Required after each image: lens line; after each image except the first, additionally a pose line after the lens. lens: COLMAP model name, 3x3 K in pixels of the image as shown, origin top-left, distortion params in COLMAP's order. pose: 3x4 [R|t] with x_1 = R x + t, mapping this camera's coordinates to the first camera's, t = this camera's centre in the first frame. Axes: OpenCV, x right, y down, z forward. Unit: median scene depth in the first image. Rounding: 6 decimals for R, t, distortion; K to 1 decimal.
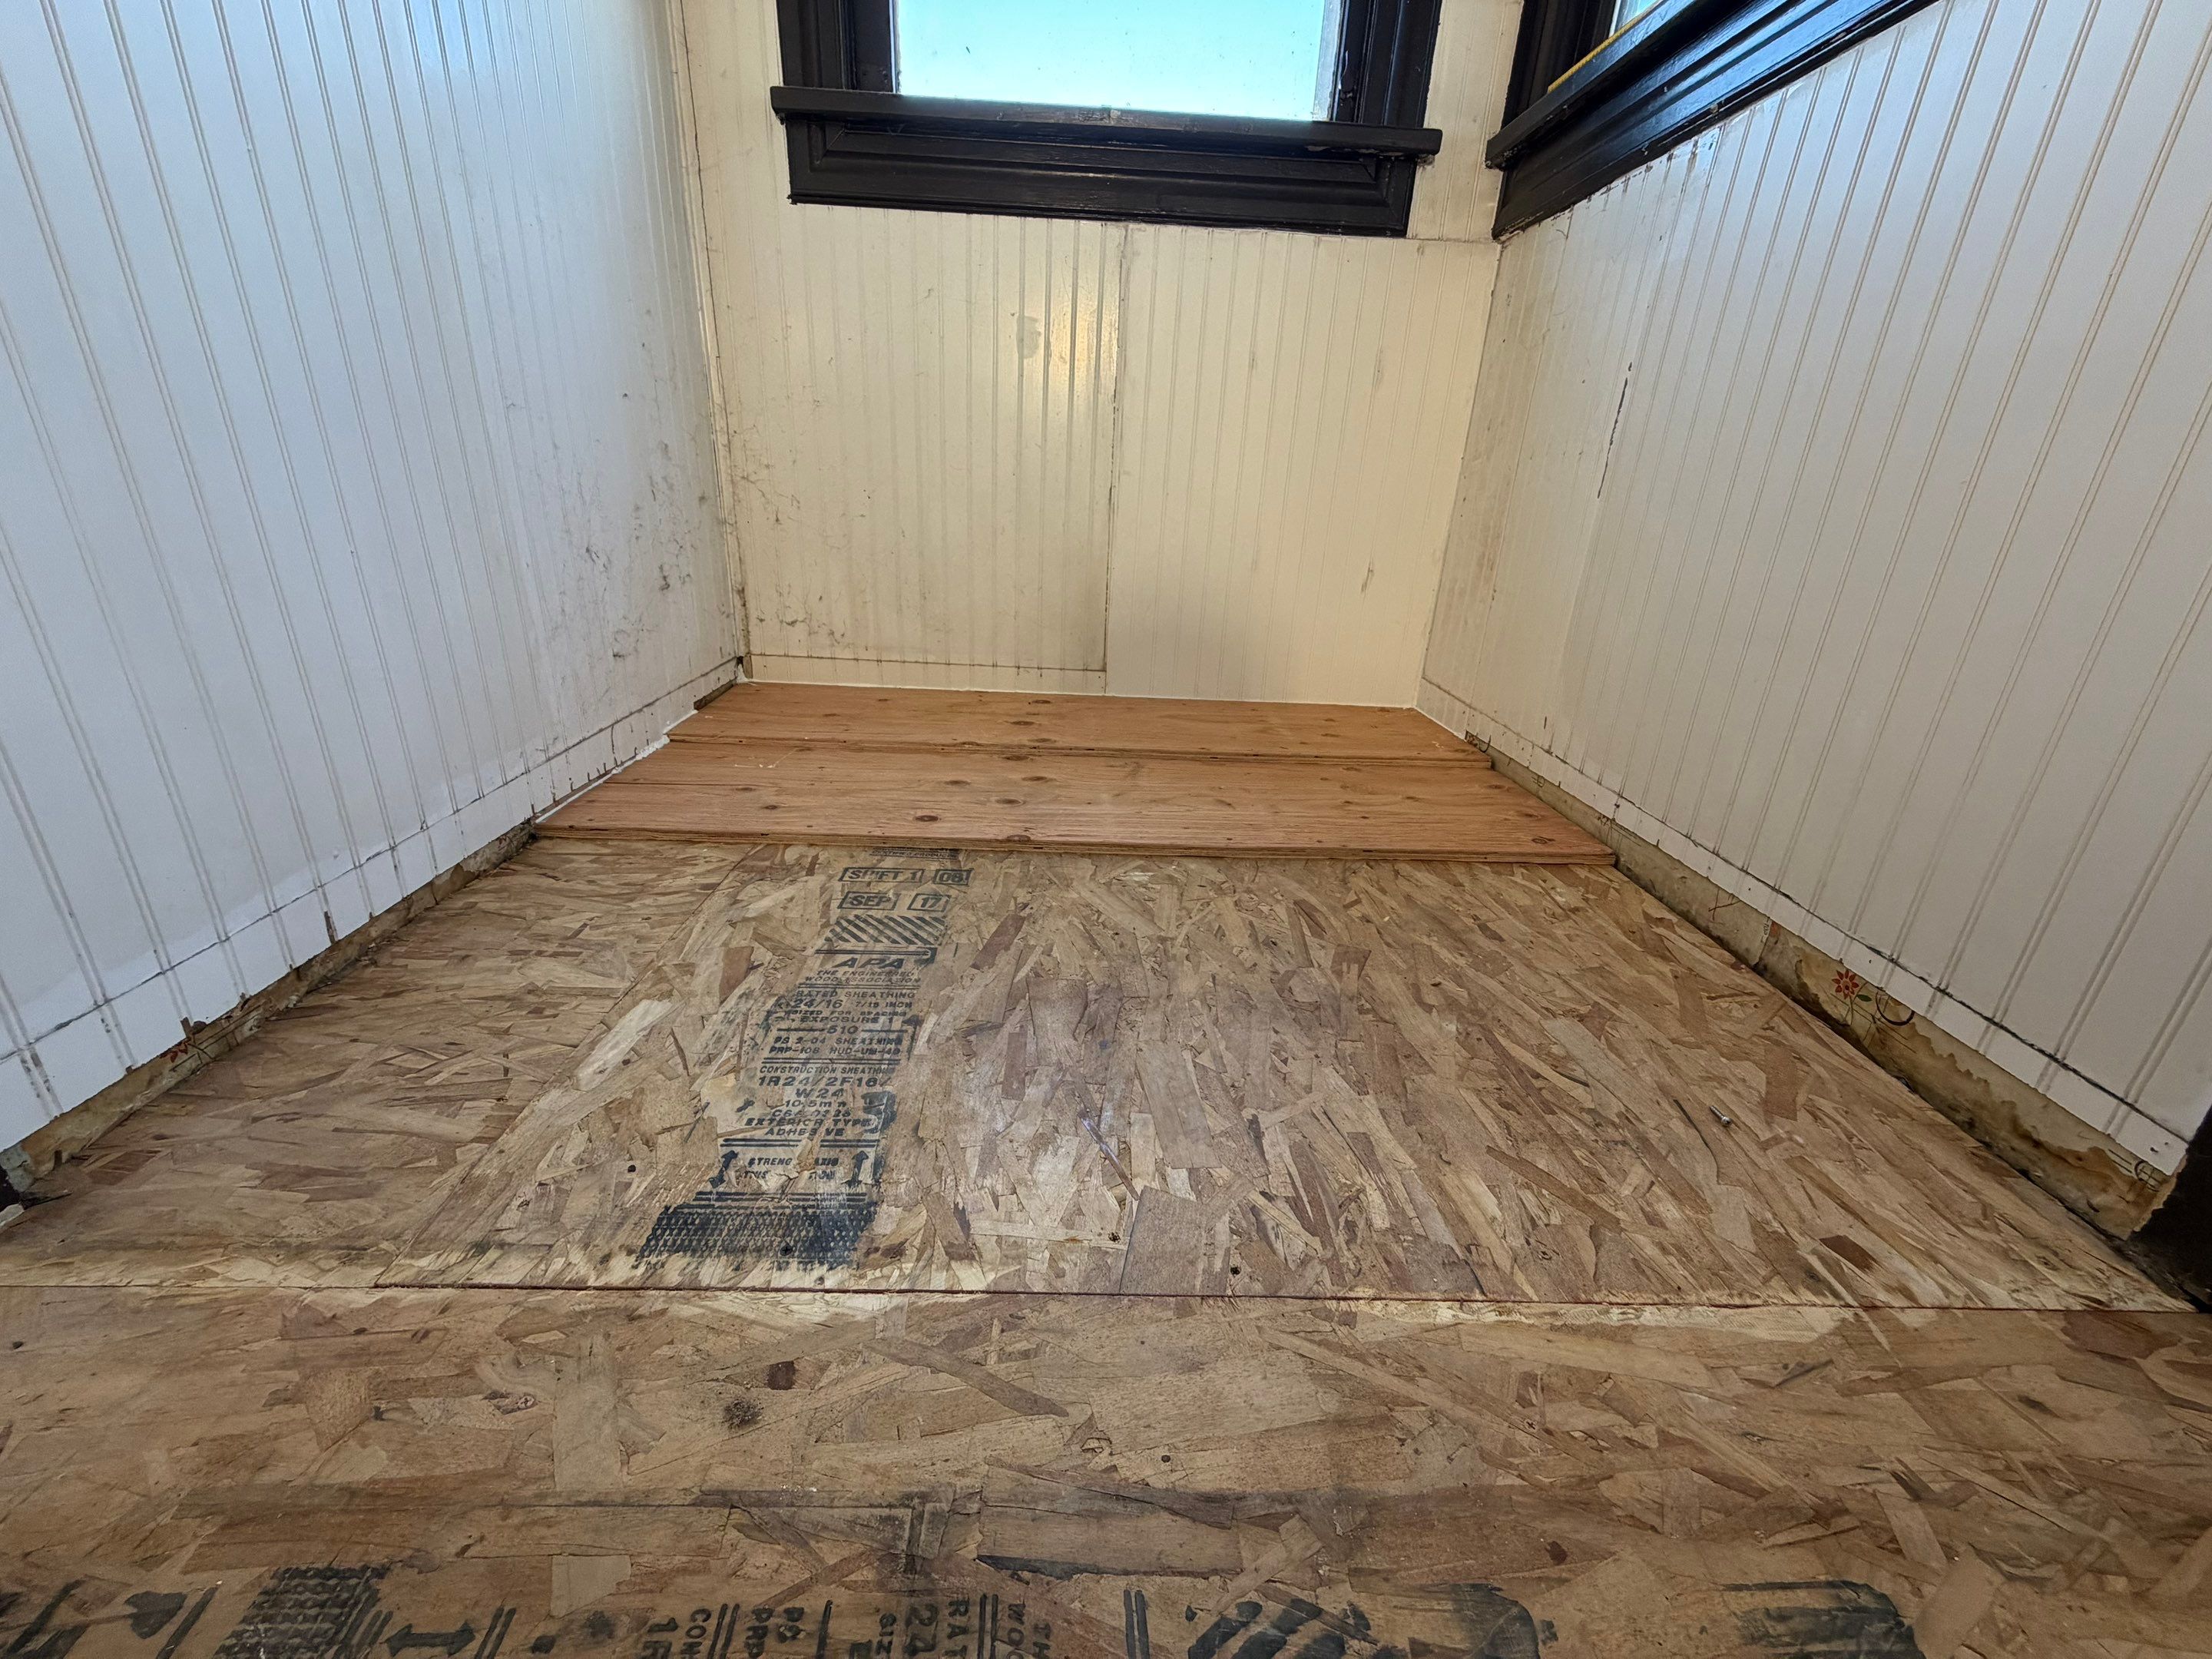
lens RADIAL K [[884.1, 0, 1106.0], [0, 884.1, 829.5], [0, 0, 1]] dist [0.000261, -0.000335]
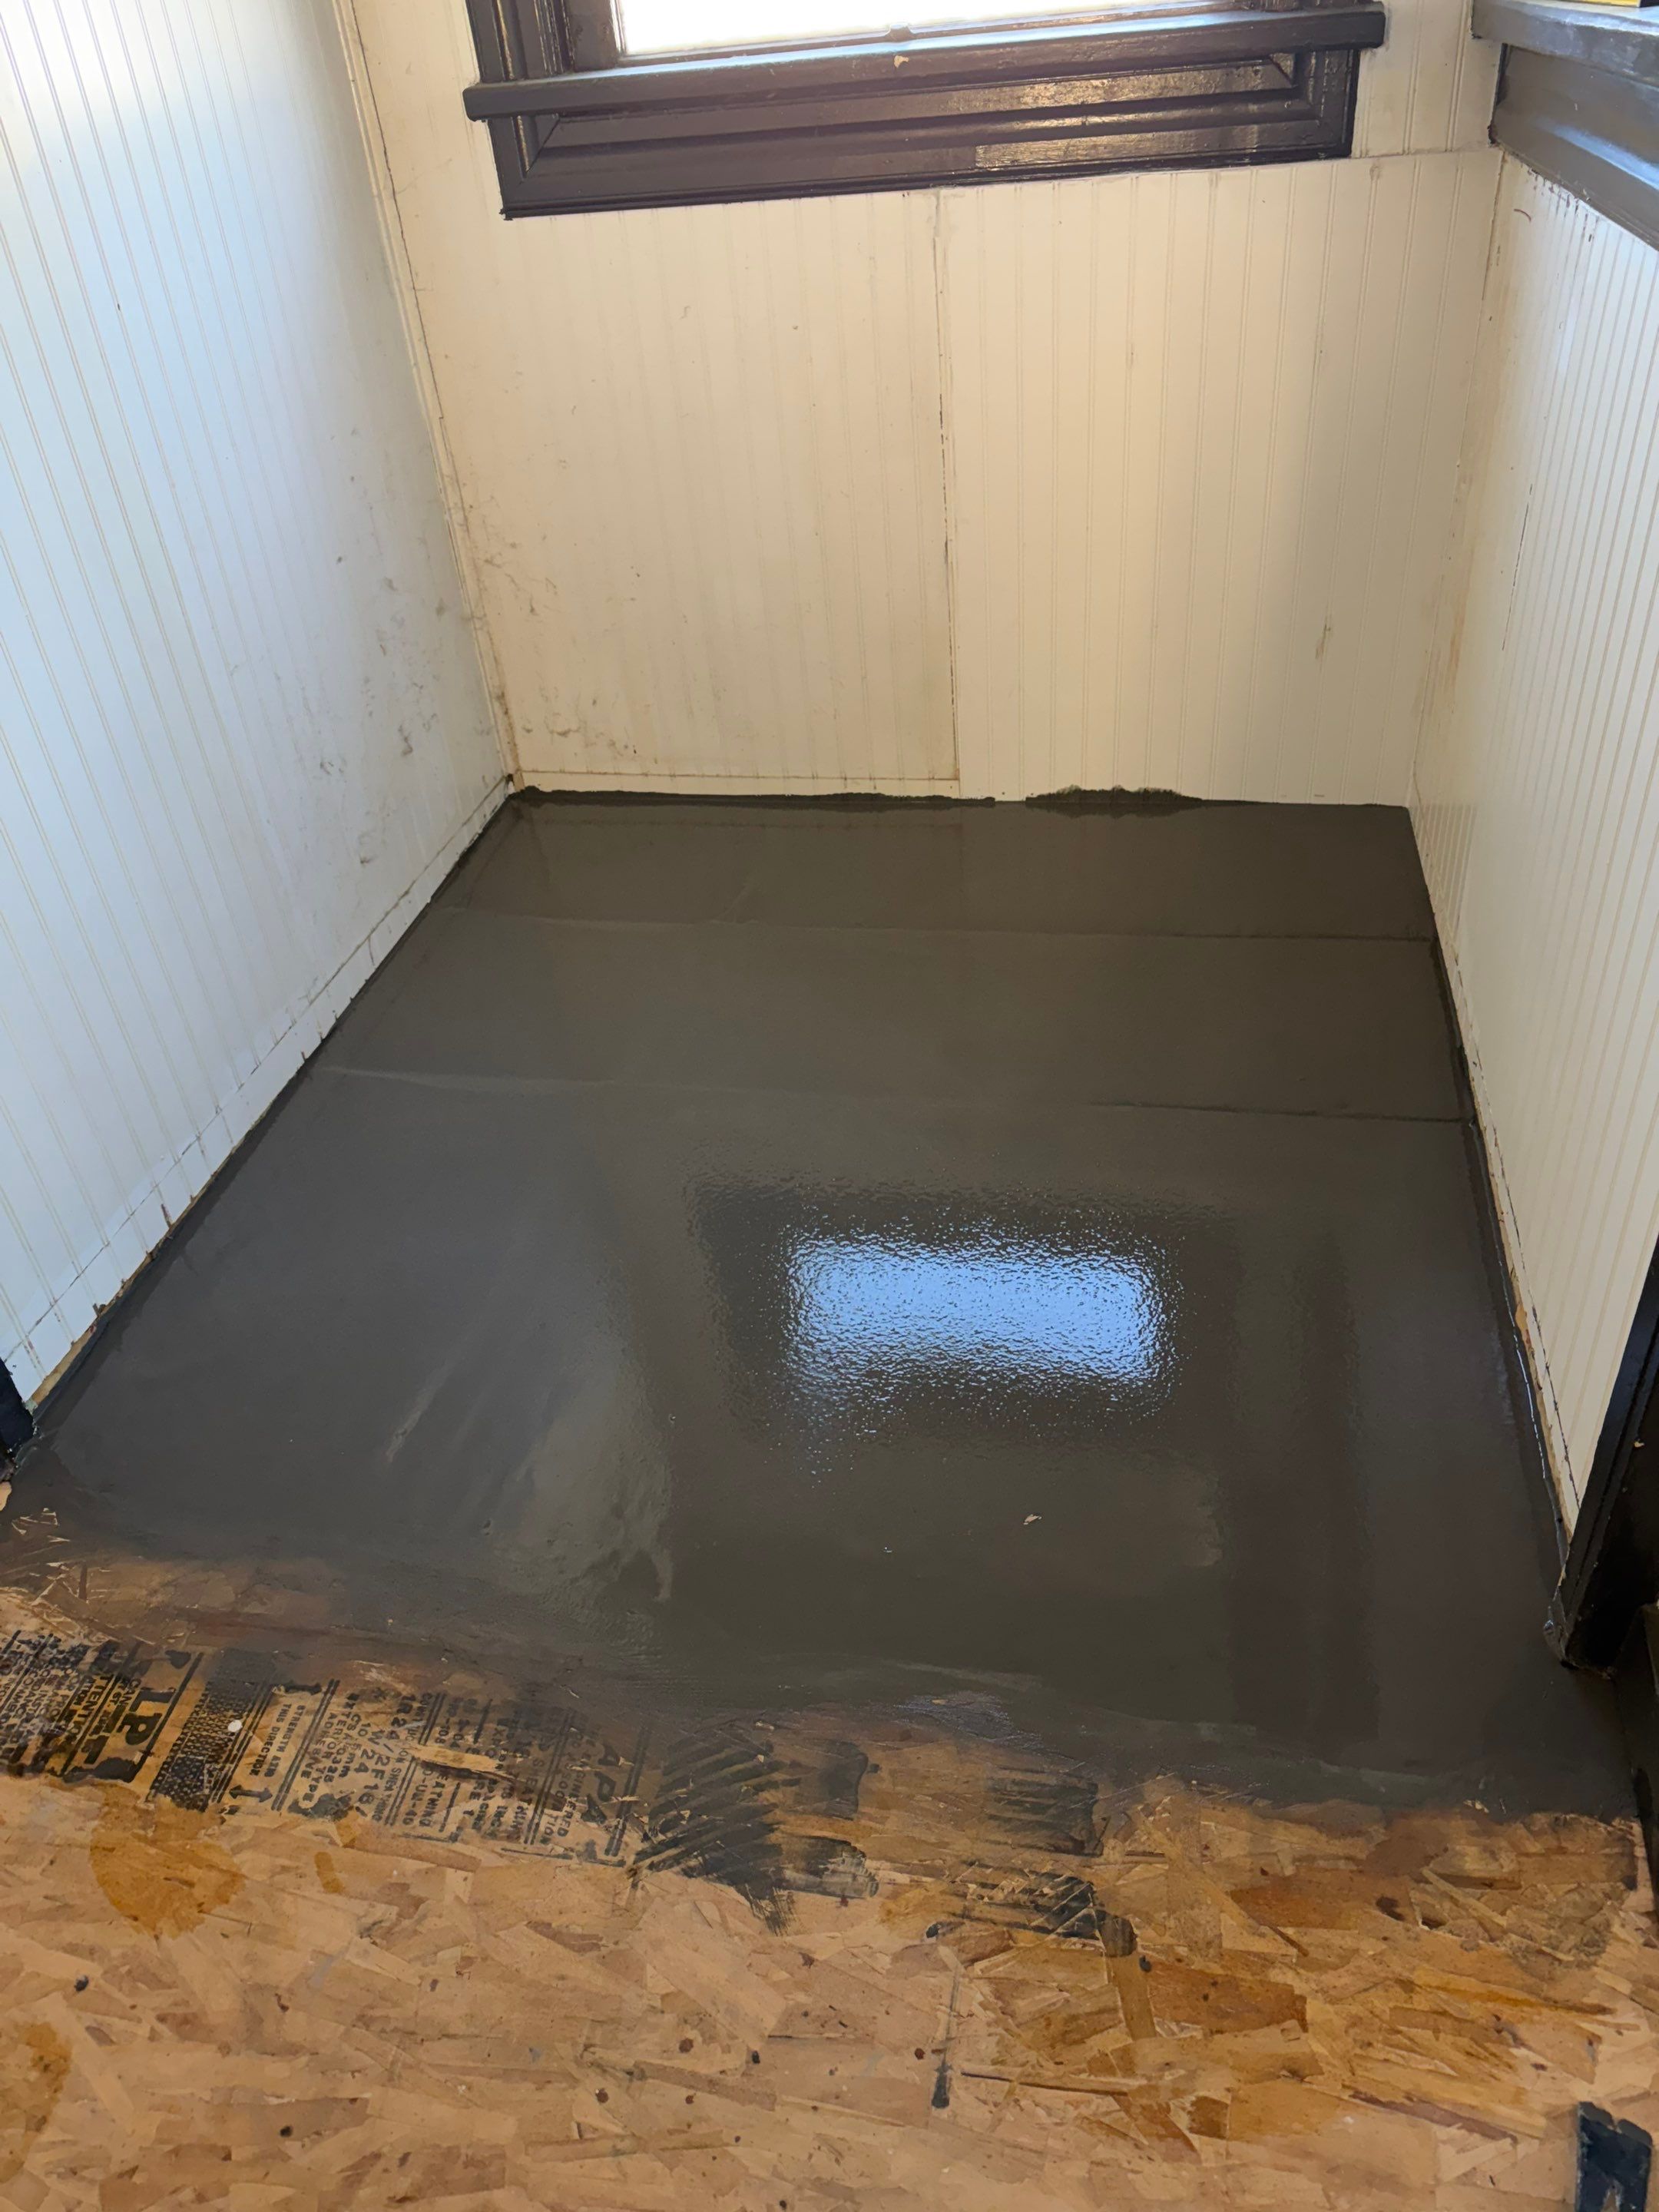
lens RADIAL K [[1576.9, 0, 829.7], [0, 1576.9, 1125.5], [0, 0, 1]] dist [0.064417, -0.087786]
pose [[0.964412, 0.032787, -0.262364, 0.303092], [0.033294, 0.969324, 0.243519, -0.270052], [0.262300, -0.243588, 0.933736, -0.408969]]
